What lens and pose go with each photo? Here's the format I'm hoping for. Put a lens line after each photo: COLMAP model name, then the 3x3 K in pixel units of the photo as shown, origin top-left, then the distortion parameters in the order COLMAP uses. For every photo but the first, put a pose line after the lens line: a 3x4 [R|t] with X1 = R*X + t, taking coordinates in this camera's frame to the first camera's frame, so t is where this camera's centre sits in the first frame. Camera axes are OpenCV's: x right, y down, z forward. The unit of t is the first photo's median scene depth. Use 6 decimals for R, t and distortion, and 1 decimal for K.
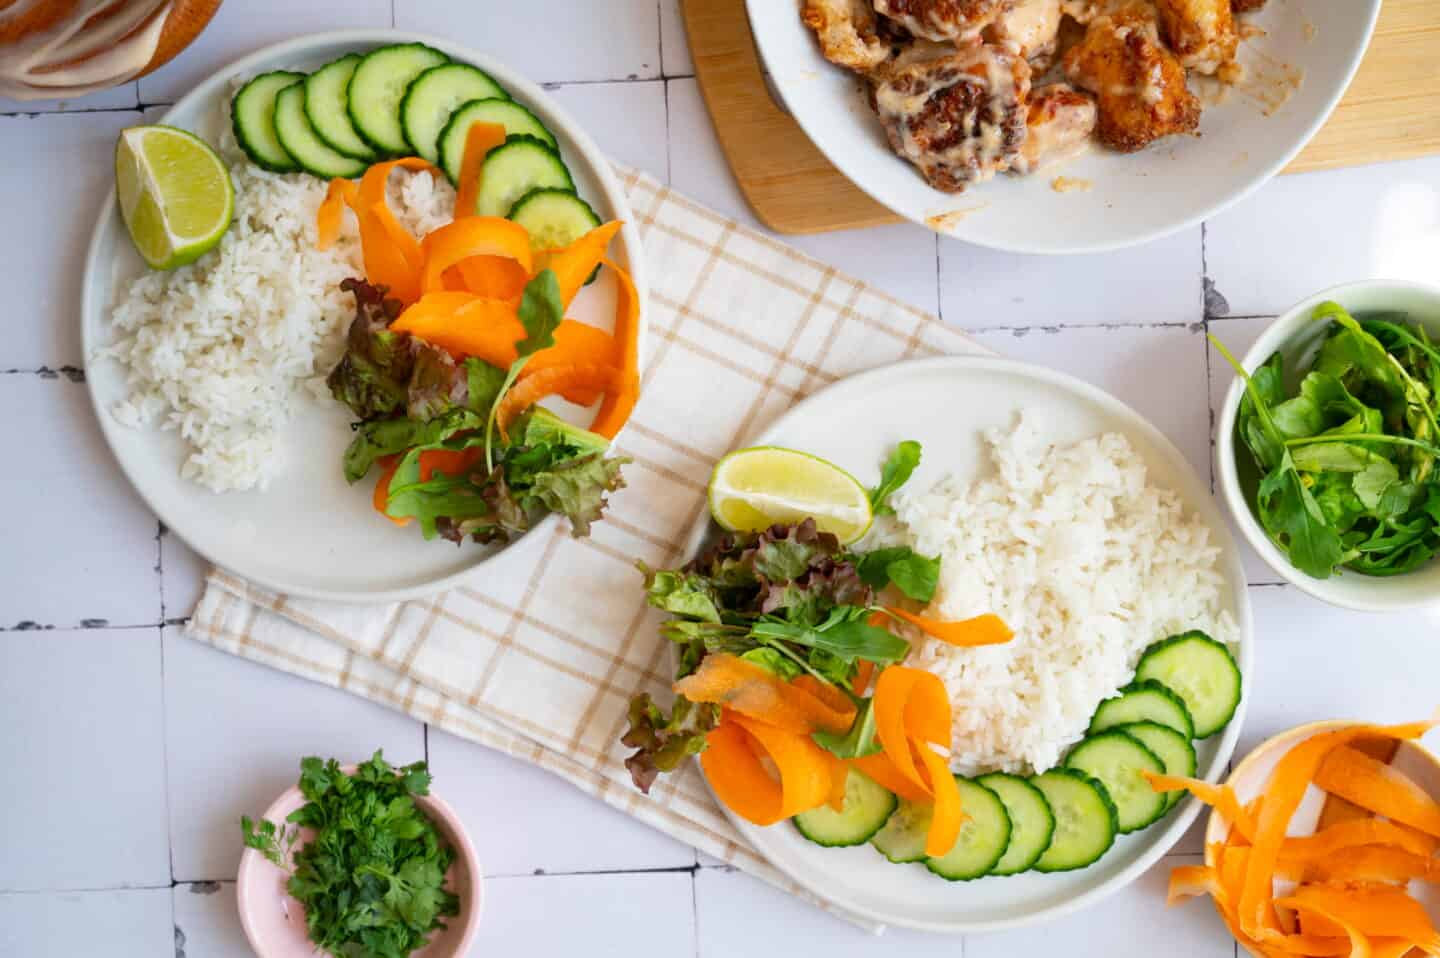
lens RADIAL K [[2885.3, 0, 719.9], [0, 2885.3, 393.3], [0, 0, 1]] dist [-0.142096, -0.134032]
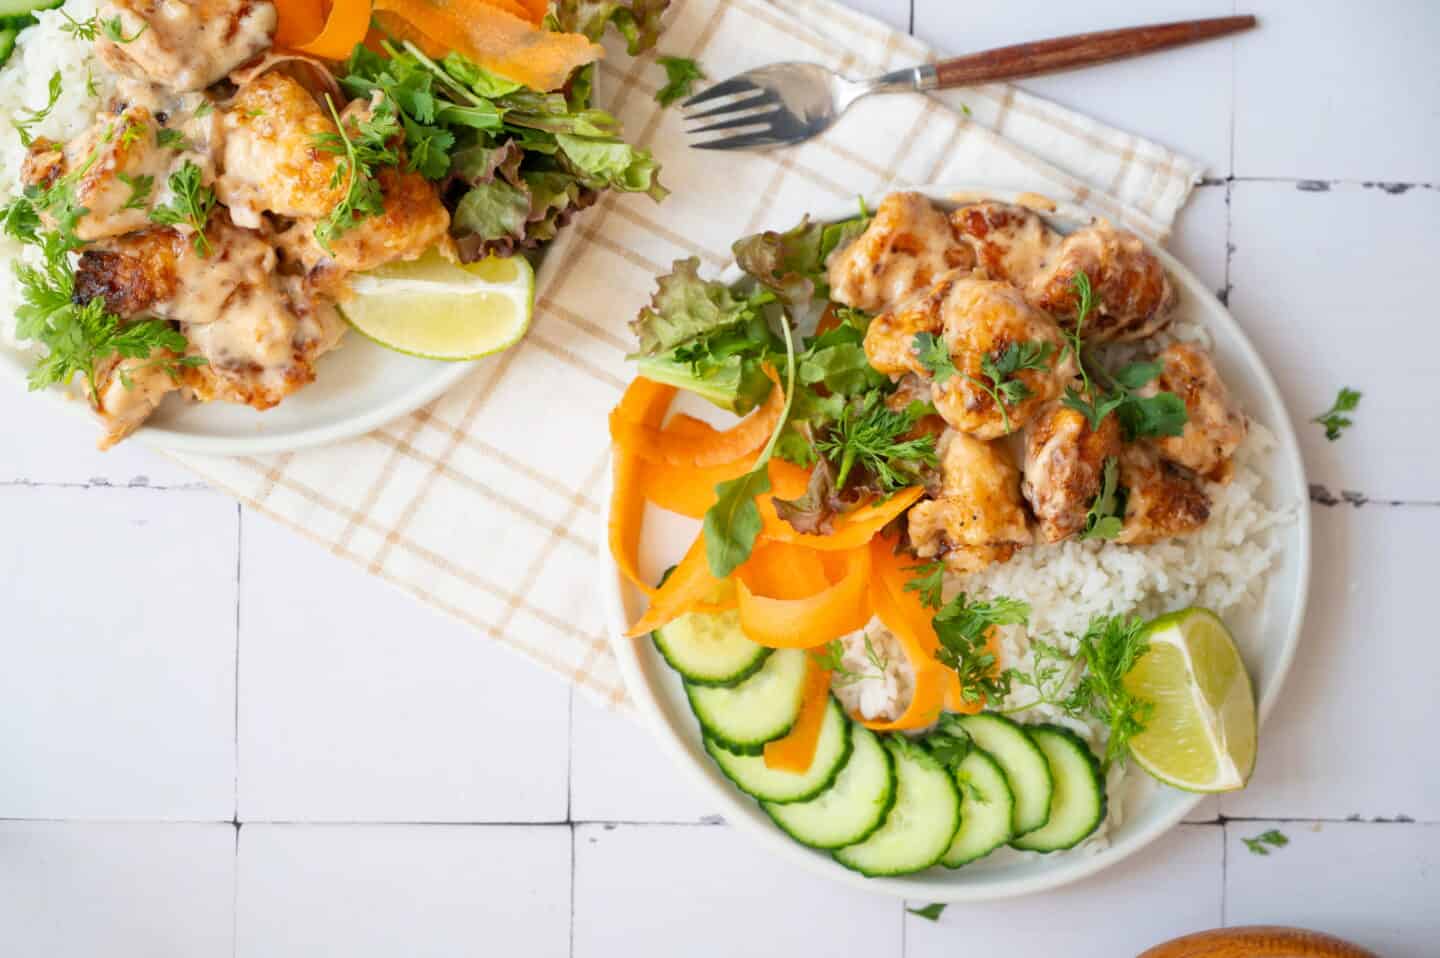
lens RADIAL K [[2885.3, 0, 719.9], [0, 2885.3, 393.3], [0, 0, 1]] dist [-0.142096, -0.134032]
pose [[-0.995004, -0.056798, -0.082102, 0.011363], [0.056927, -0.998378, 0.000771, 0.011315], [-0.082013, -0.003907, 0.996624, 0.197697]]
